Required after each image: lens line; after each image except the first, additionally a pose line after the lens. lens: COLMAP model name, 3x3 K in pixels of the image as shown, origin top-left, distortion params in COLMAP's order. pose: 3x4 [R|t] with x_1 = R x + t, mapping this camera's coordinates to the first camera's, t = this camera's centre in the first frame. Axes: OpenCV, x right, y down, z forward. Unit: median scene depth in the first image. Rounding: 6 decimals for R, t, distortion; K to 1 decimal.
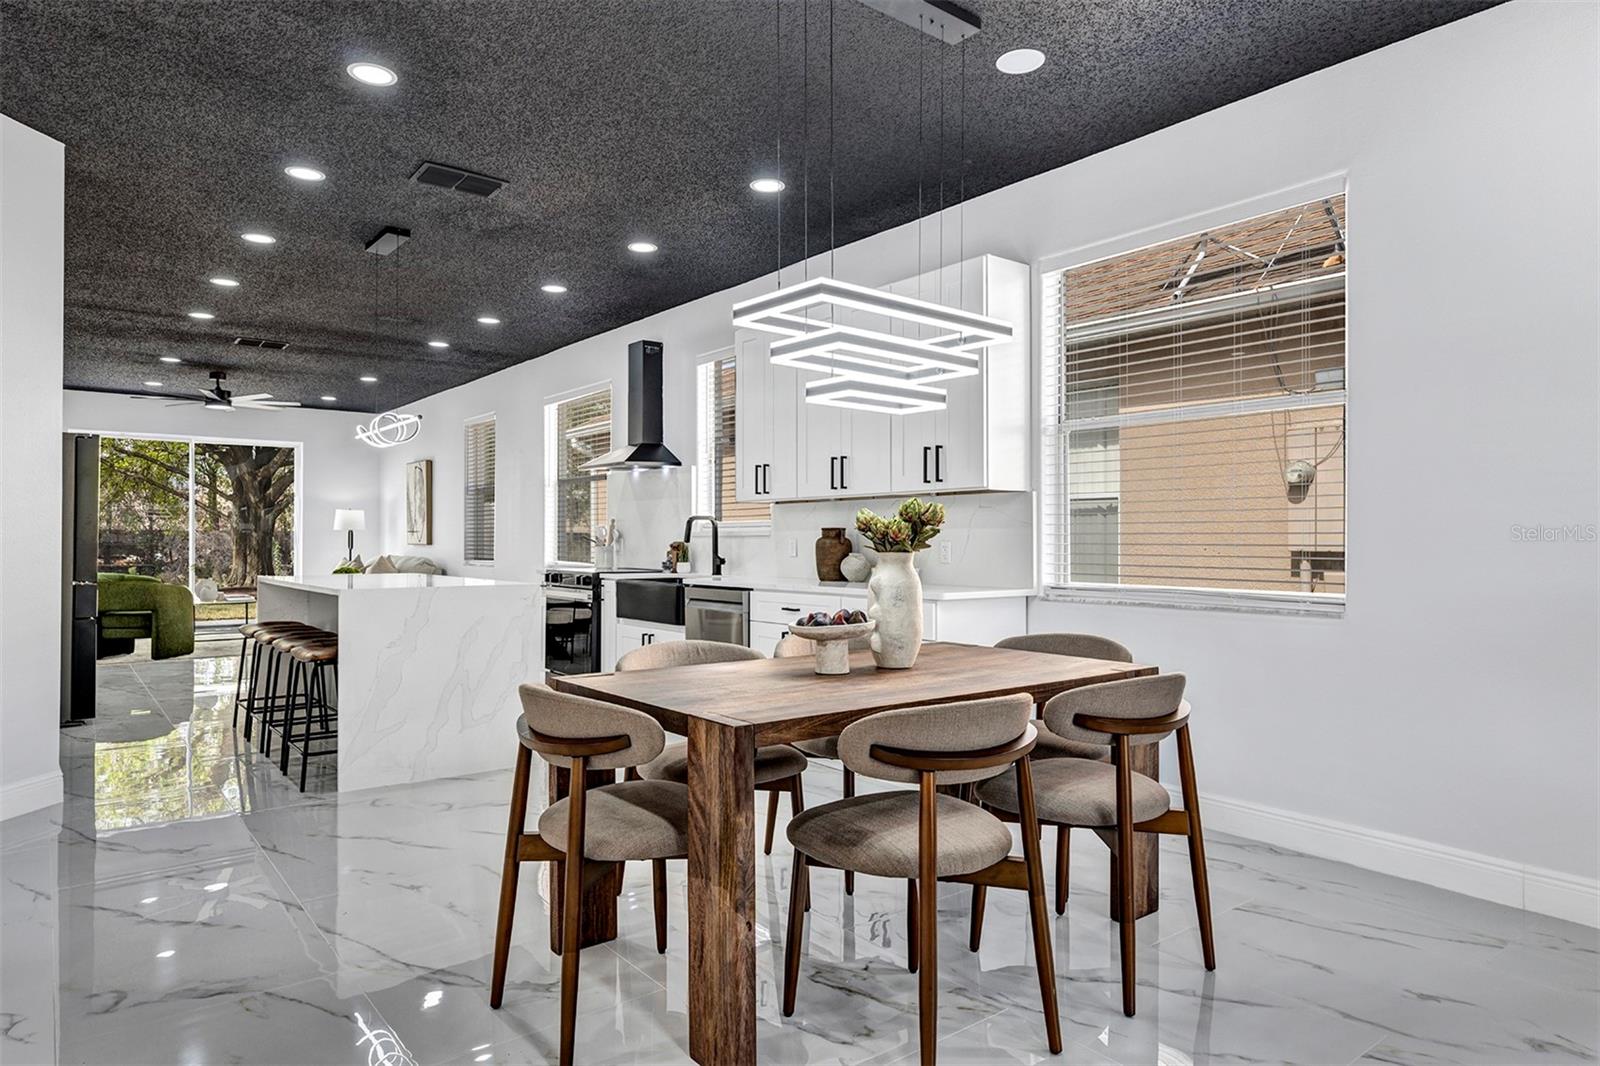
lens RADIAL K [[937.7, 0, 800.0], [0, 937.7, 533.0], [0, 0, 1]] dist [0.002698, 0.001529]
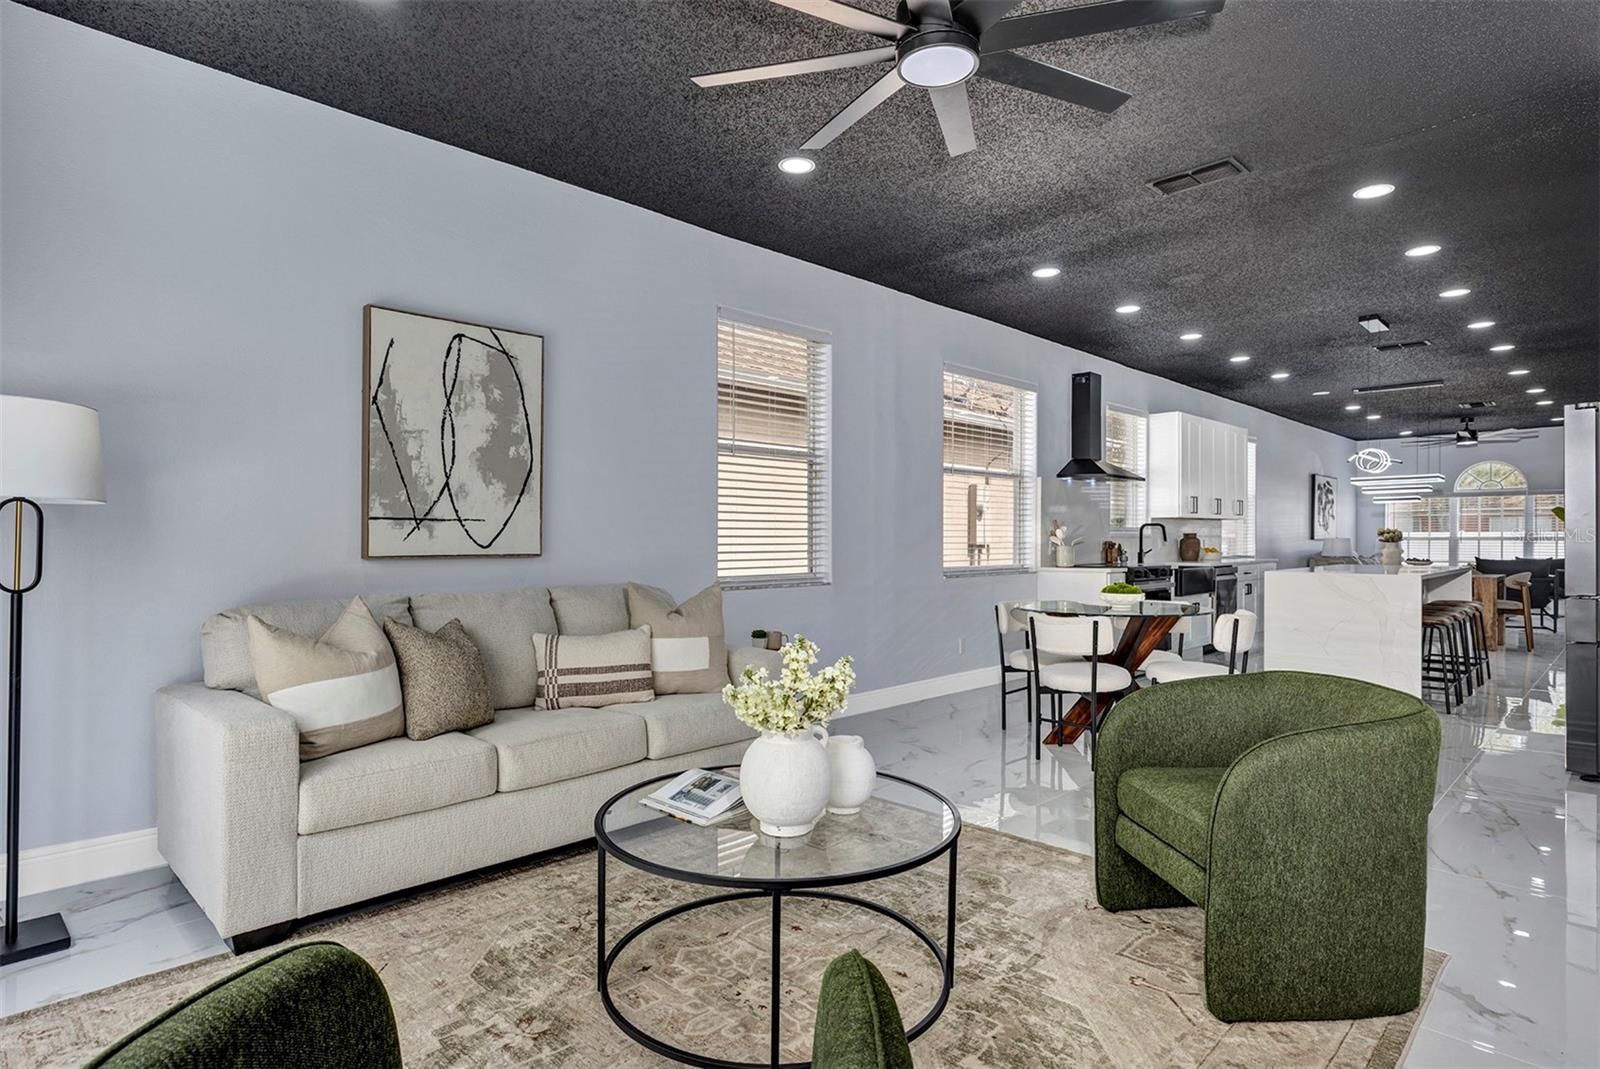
lens RADIAL K [[860.7, 0, 800.0], [0, 860.7, 534.5], [0, 0, 1]] dist [0.004274, 0.000448]
pose [[-0.114076, 0.001589, 0.993471, -1.317585], [-0.009655, 0.999950, -0.002708, 0.007404], [-0.993425, -0.009901, -0.114055, 1.614120]]
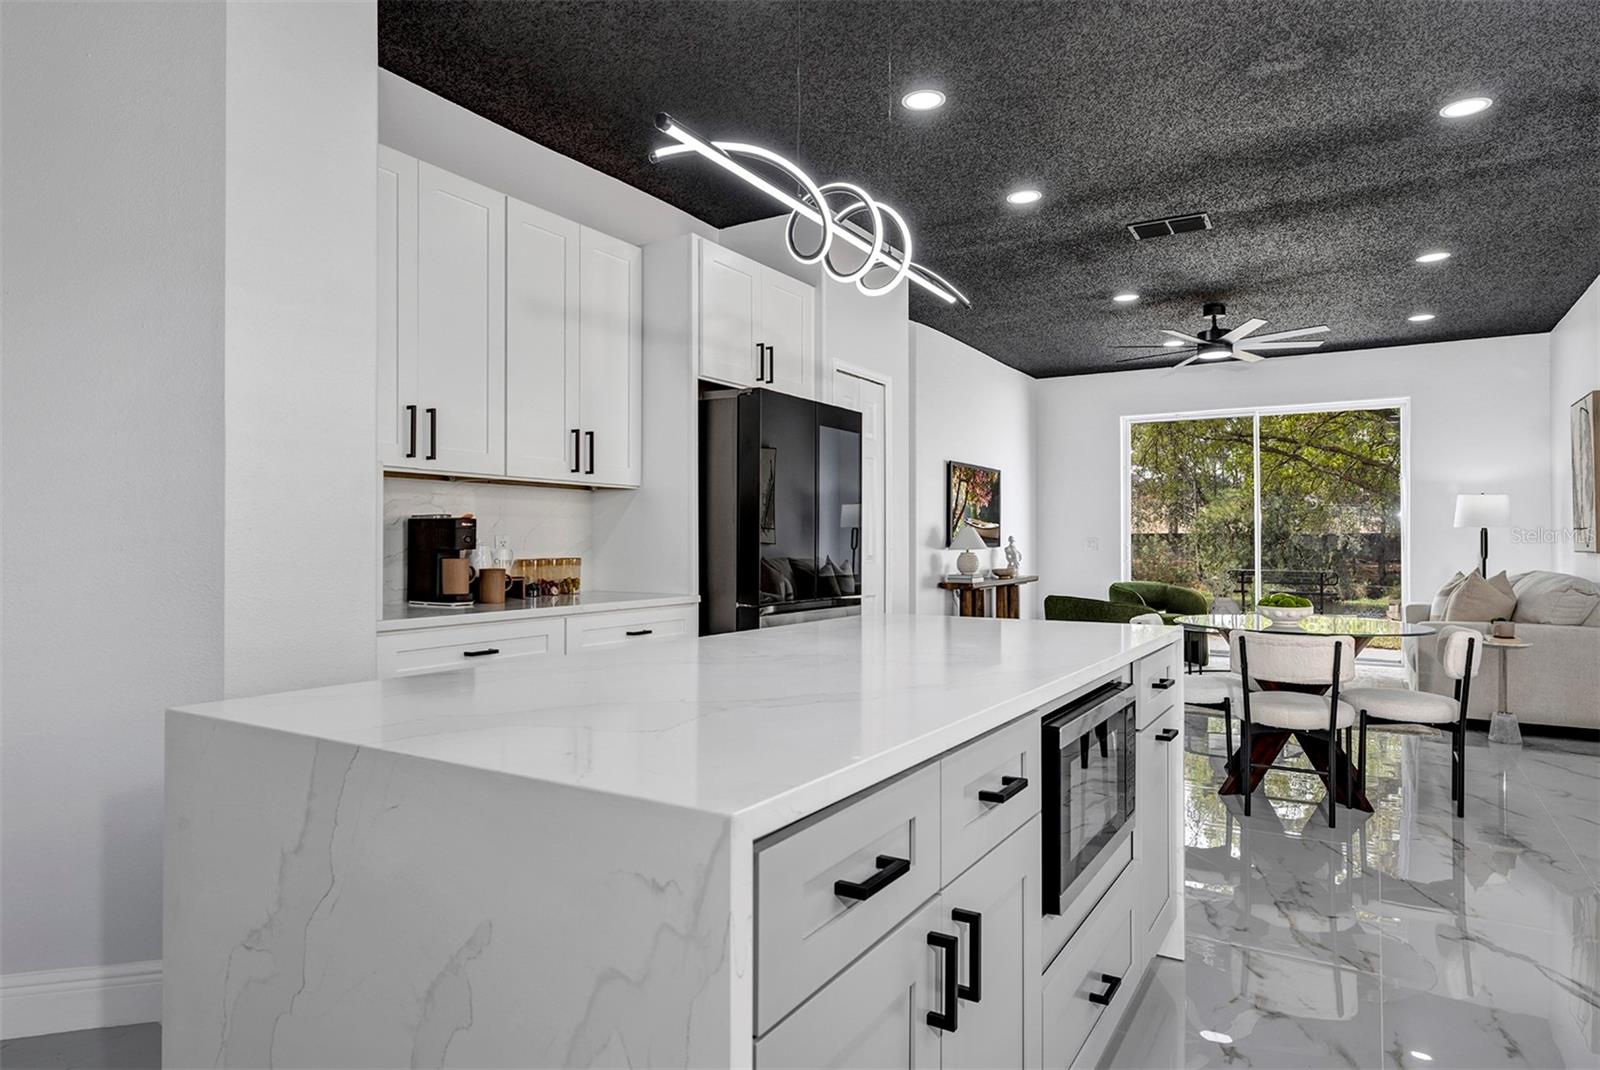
lens RADIAL K [[937.7, 0, 800.0], [0, 937.7, 535.0], [0, 0, 1]] dist [0.002698, 0.001529]
pose [[0.333740, -0.005775, -0.942647, -0.088547], [0.004408, 0.999980, -0.004565, 0.004953], [0.942655, -0.002632, 0.333759, 0.700993]]
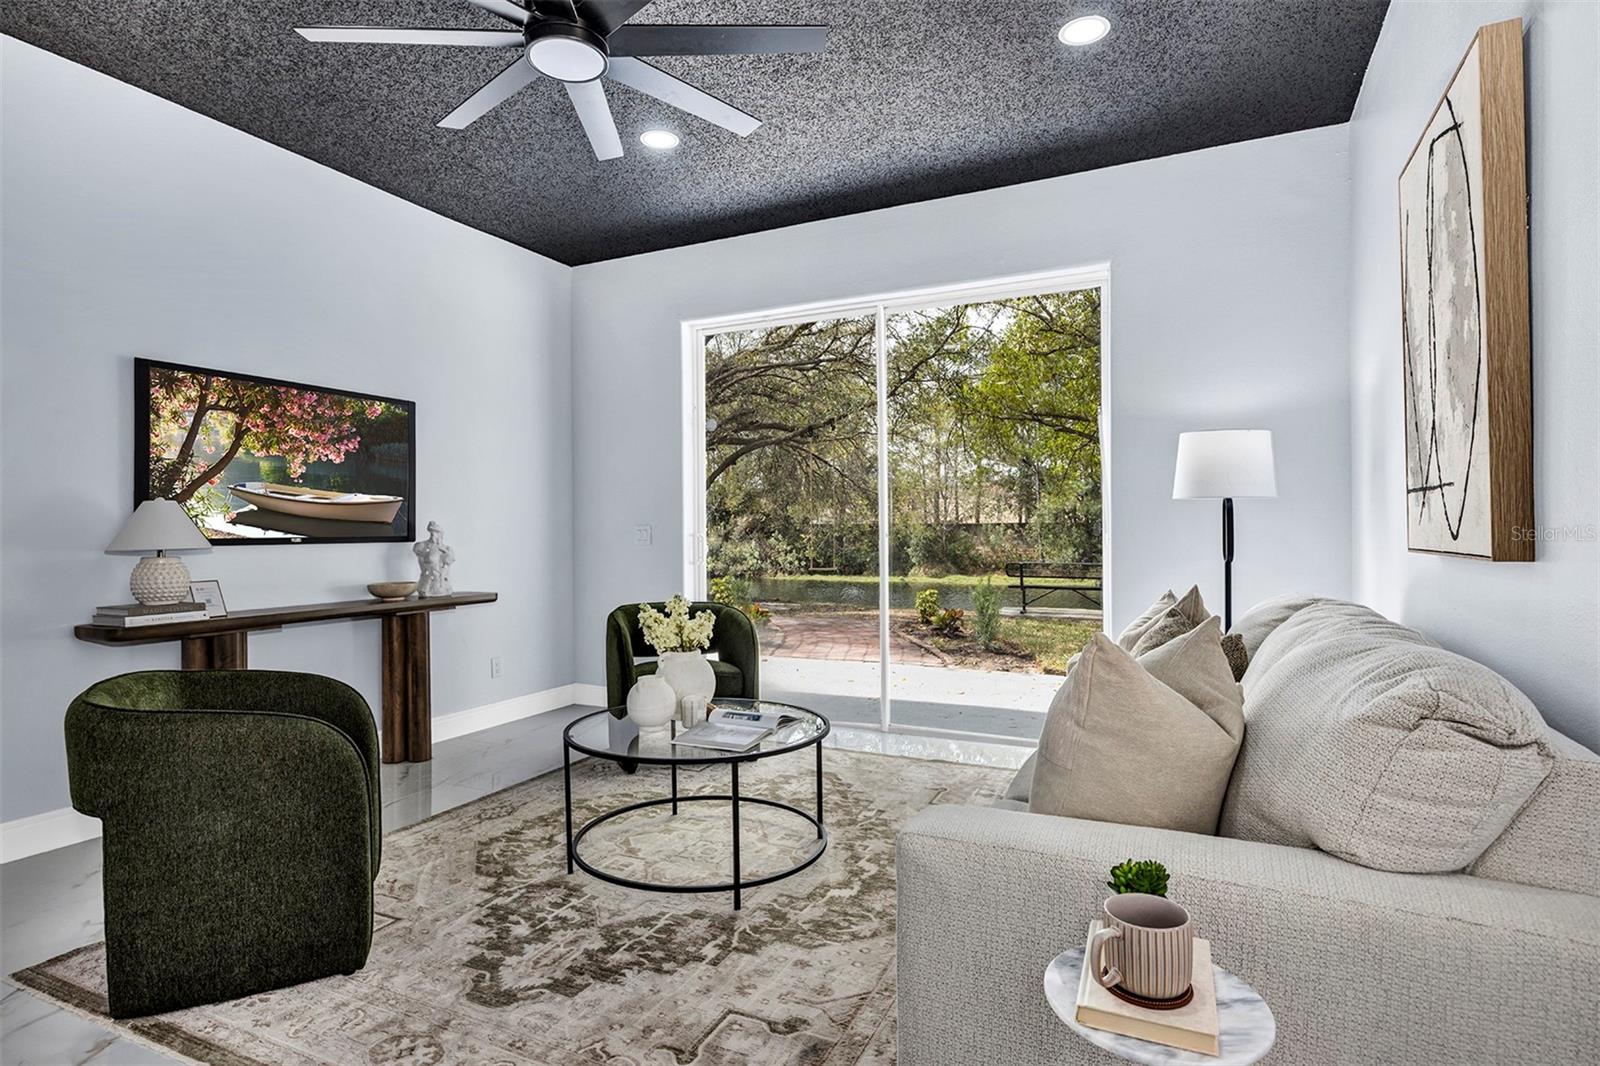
lens RADIAL K [[860.7, 0, 800.0], [0, 860.7, 533.0], [0, 0, 1]] dist [0.004274, 0.000448]
pose [[0.433214, -0.000480, -0.901291, -0.546463], [0.009801, 0.999943, 0.004178, 0.010768], [0.901238, -0.010644, 0.433194, 1.433732]]
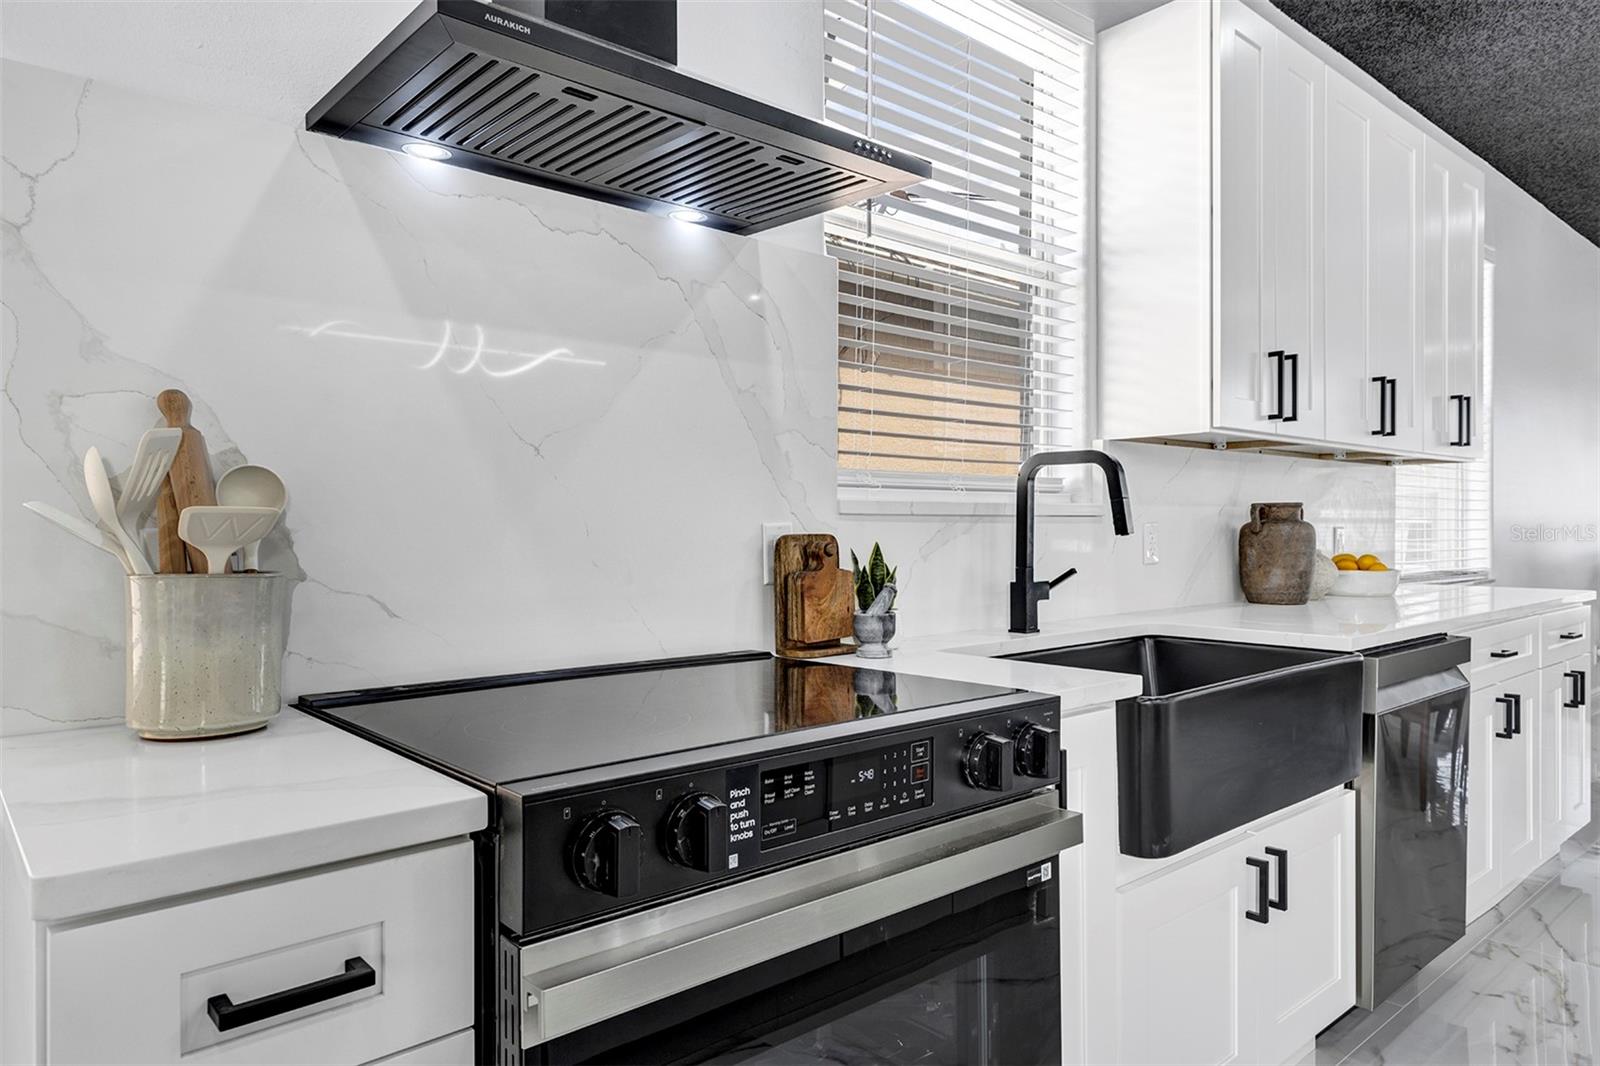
lens RADIAL K [[1013.2, 0, 796.3], [0, 1013.2, 504.4], [0, 0, 1]] dist [0.028471, 0.000038]
pose [[-0.043271, 0.009691, 0.999016, -0.421400], [-0.011702, 0.999879, -0.010206, 0.003461], [-0.998995, -0.012132, -0.043152, 1.044196]]
